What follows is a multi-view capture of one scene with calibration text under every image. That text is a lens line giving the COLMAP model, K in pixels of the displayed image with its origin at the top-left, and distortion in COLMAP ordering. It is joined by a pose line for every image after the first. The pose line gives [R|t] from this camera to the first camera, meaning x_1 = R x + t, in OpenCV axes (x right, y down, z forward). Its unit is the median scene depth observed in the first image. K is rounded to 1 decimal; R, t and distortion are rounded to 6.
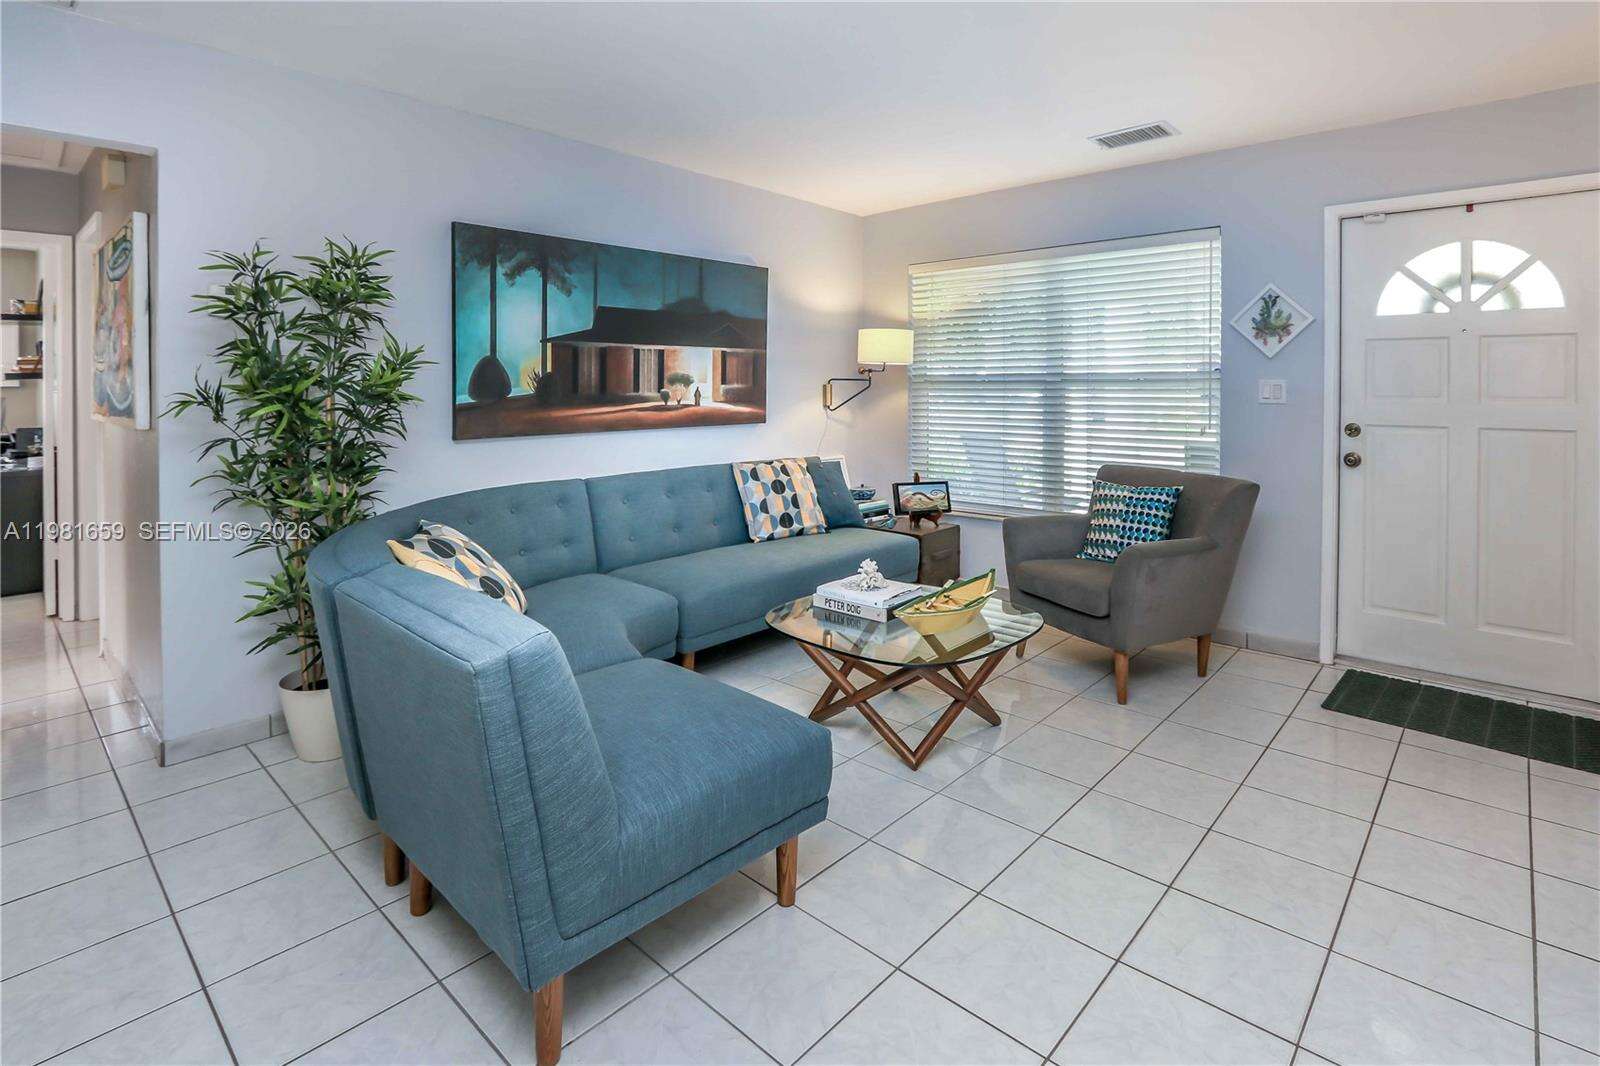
lens RADIAL K [[785.6, 0, 770.6], [0, 785.6, 383.8], [0, 0, 1]] dist [-0.025217, 0.010543]
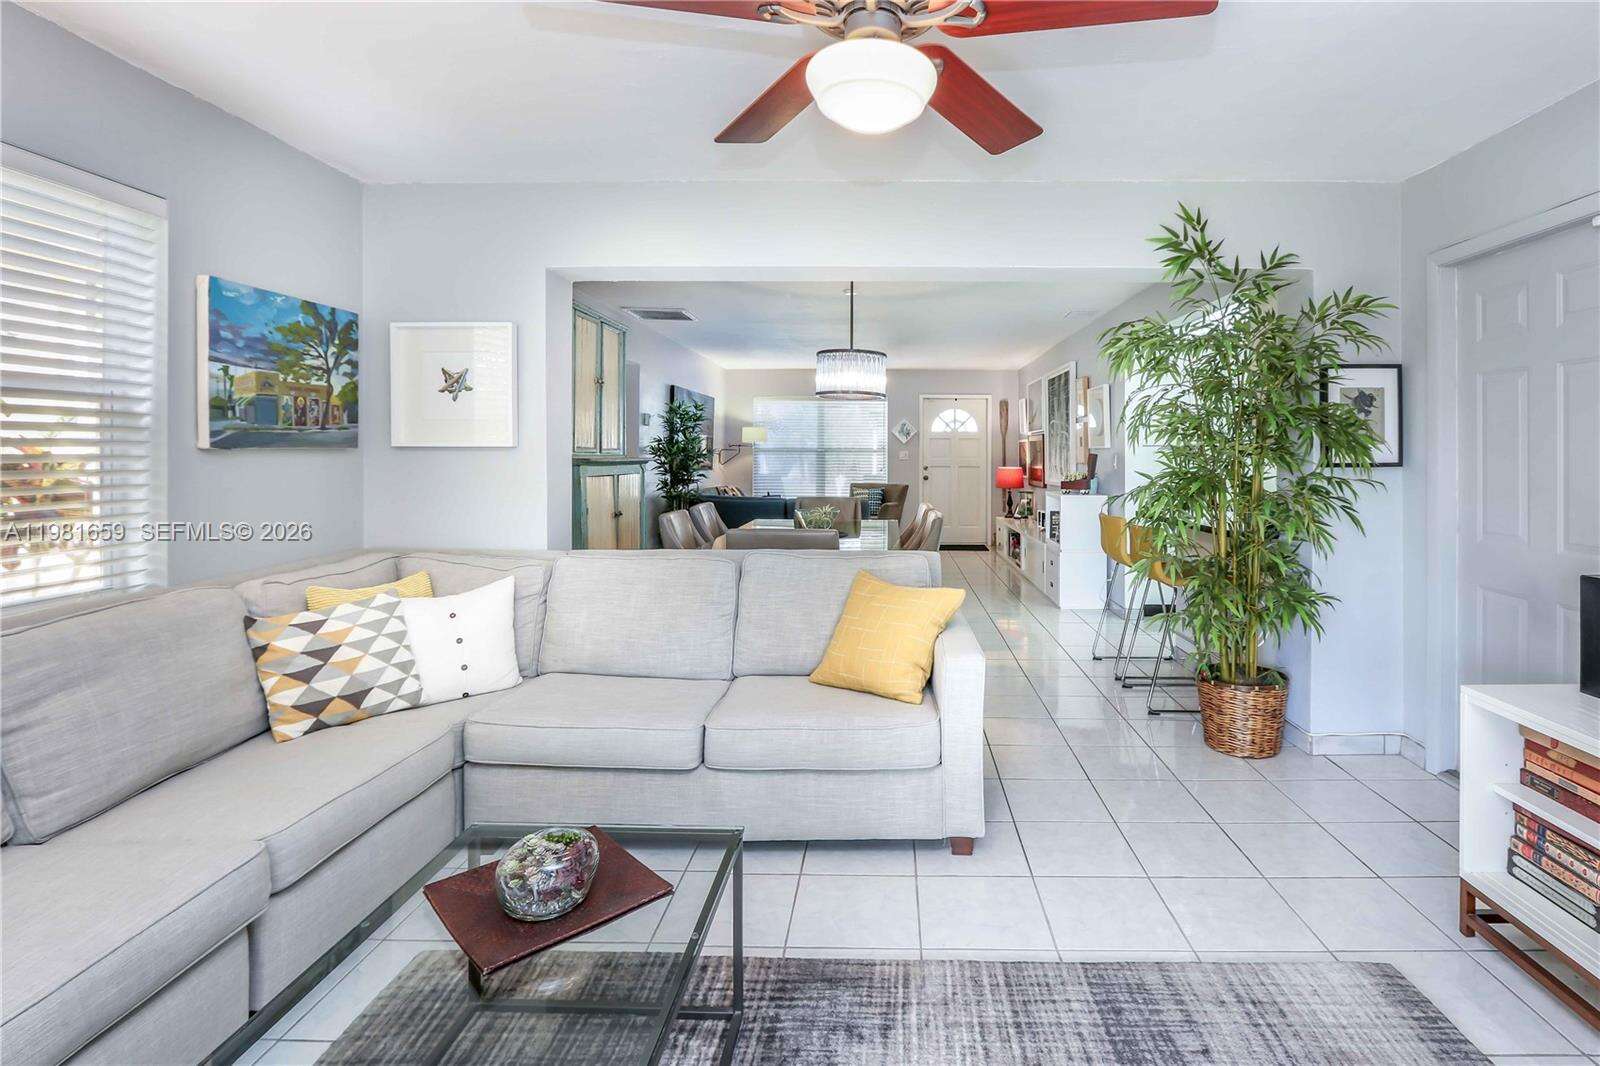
lens RADIAL K [[785.6, 0, 861.8], [0, 785.6, 457.3], [0, 0, 1]] dist [-0.025217, 0.010543]
pose [[0.741699, 0.001947, 0.670730, -1.416527], [-0.004794, 0.999986, 0.002399, 0.010300], [-0.670716, -0.004995, 0.741698, -1.050130]]
